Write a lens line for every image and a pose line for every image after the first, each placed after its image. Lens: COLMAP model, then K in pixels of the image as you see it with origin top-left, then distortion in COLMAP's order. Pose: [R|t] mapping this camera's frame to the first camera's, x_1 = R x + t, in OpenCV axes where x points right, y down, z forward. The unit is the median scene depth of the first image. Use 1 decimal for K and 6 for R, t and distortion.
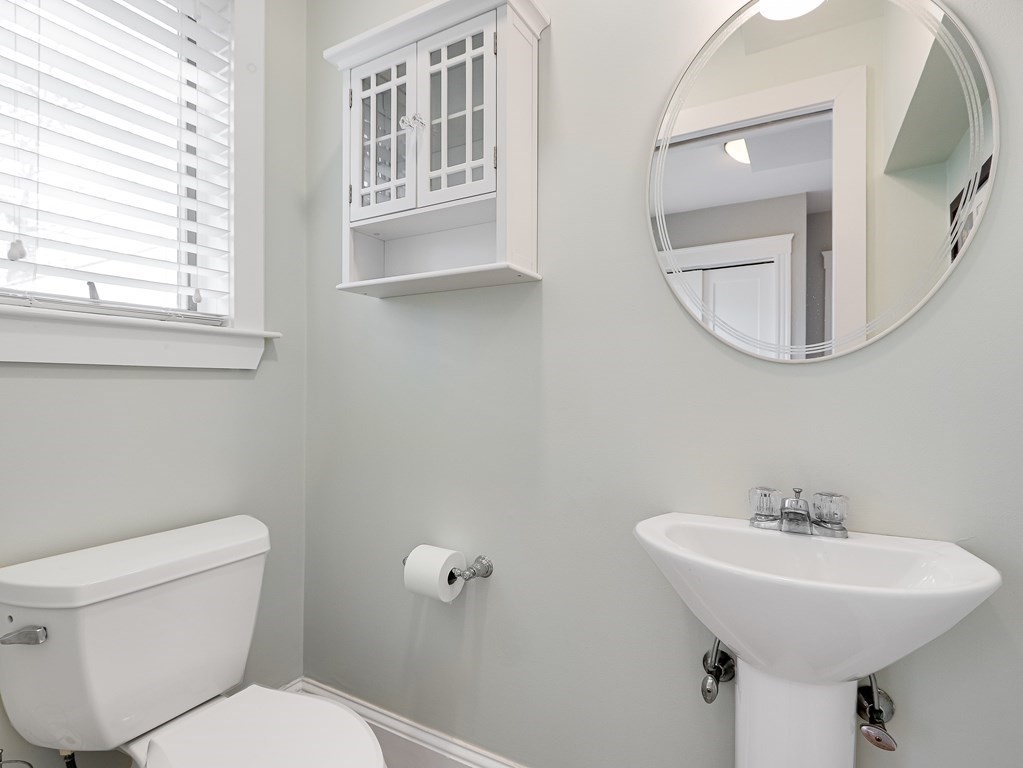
lens RADIAL K [[535.0, 0, 504.7], [0, 535.0, 383.5], [0, 0, 1]] dist [0.002331, -0.001896]
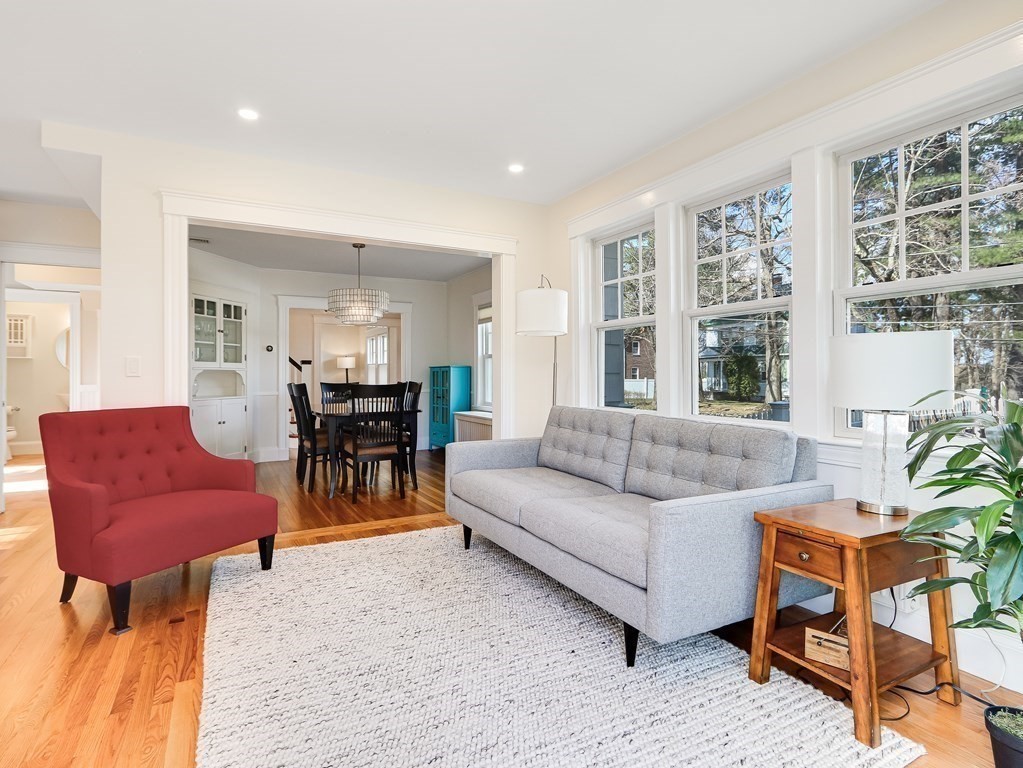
lens RADIAL K [[535.0, 0, 504.7], [0, 535.0, 383.5], [0, 0, 1]] dist [0.002331, -0.001896]
pose [[0.520676, -0.005543, 0.853736, -2.355556], [-0.003375, 0.999958, 0.008551, 0.018875], [-0.853748, -0.007334, 0.520635, -6.792764]]
